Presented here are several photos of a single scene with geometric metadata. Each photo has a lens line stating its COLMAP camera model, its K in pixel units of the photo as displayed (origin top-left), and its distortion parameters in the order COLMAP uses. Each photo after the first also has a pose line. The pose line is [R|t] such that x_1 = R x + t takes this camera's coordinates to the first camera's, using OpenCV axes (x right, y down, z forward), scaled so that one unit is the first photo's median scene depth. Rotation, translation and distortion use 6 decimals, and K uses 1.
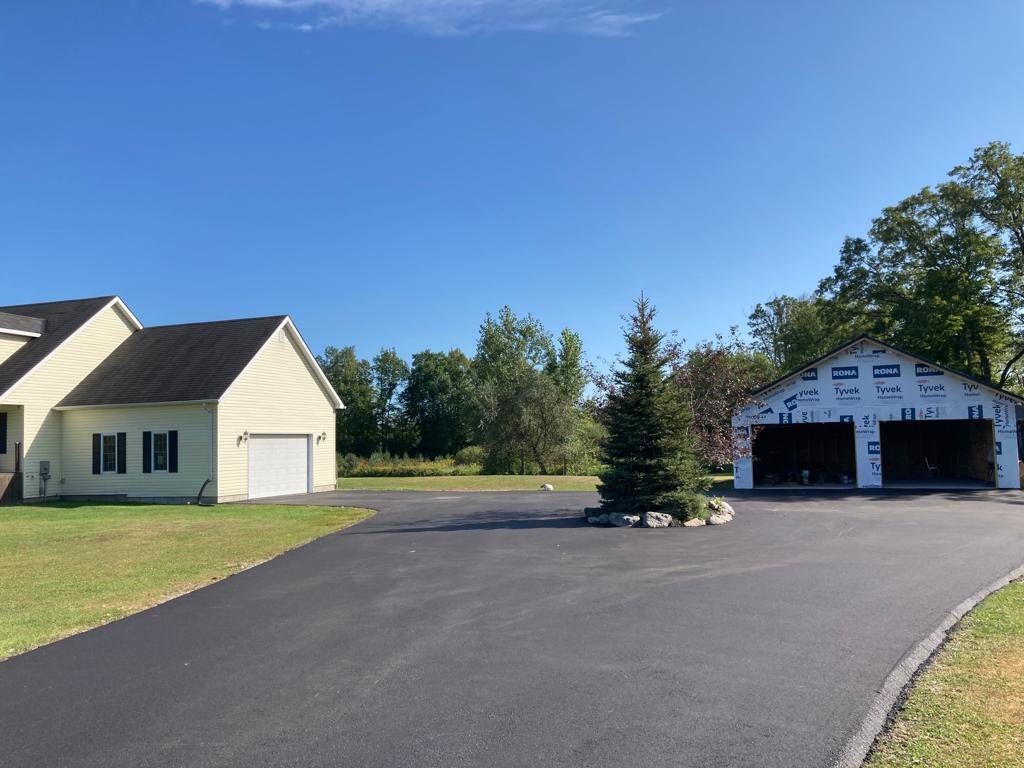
lens RADIAL K [[800.7, 0, 512.0], [0, 800.7, 384.0], [0, 0, 1]] dist [0.020707, -0.000733]
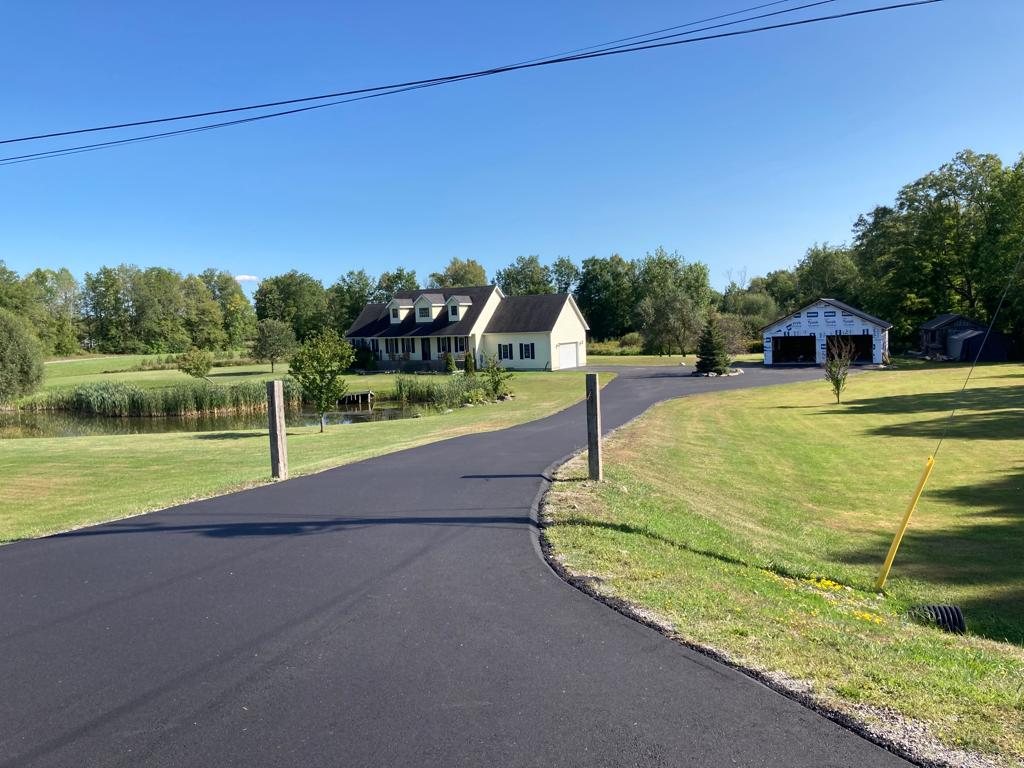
lens RADIAL K [[780.8, 0, 512.0], [0, 780.8, 384.0], [0, 0, 1]] dist [-0.005665, -0.001605]
pose [[0.983417, -0.000956, -0.181356, -0.031415], [0.029760, 0.987282, 0.156169, -0.190254], [0.178900, -0.158976, 0.970938, -1.353362]]
